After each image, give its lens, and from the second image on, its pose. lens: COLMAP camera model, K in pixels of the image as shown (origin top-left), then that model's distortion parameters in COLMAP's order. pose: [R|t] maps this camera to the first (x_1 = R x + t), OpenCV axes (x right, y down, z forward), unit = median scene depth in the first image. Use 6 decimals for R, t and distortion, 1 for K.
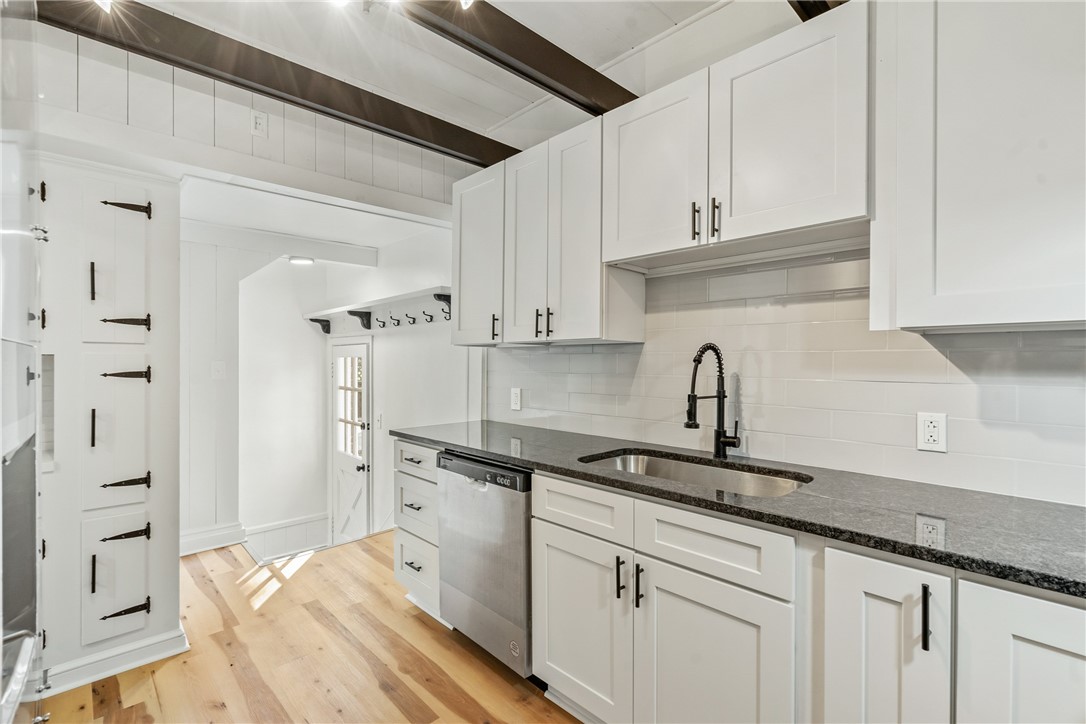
lens RADIAL K [[488.5, 0, 537.0], [0, 488.5, 363.4], [0, 0, 1]] dist [-0.009109, 0.001012]
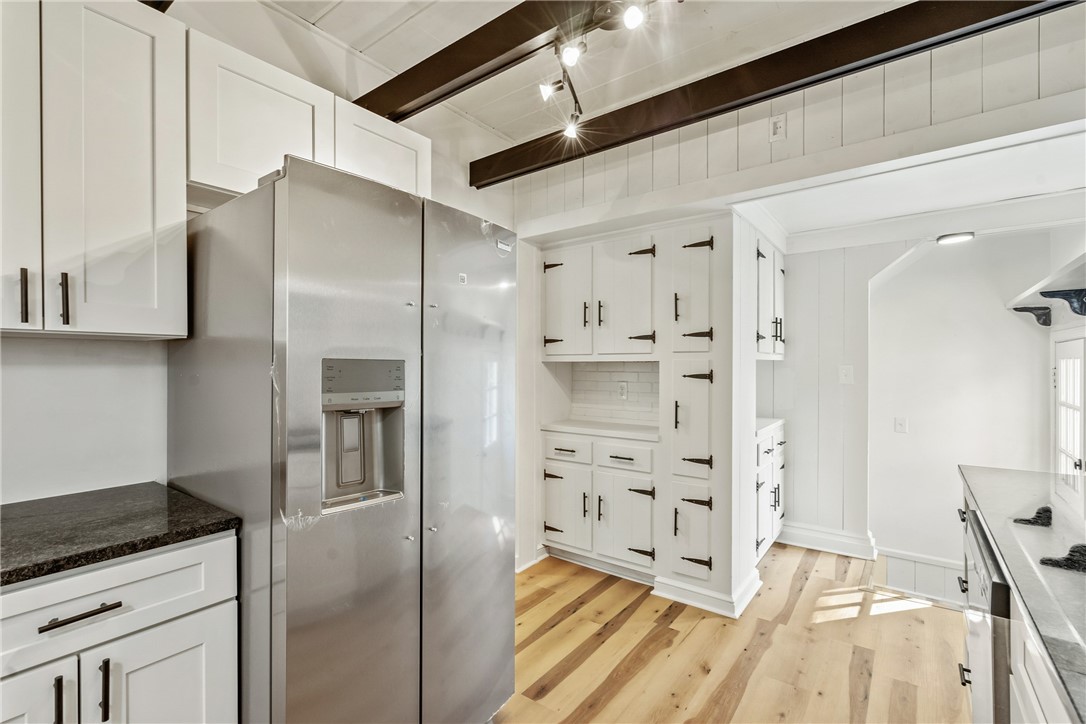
lens RADIAL K [[488.5, 0, 537.1], [0, 488.5, 366.1], [0, 0, 1]] dist [-0.009109, 0.001012]
pose [[0.151000, -0.000549, -0.988534, 0.338575], [-0.002156, 0.999997, -0.000884, -0.001658], [0.988531, 0.002264, 0.150998, 0.358347]]
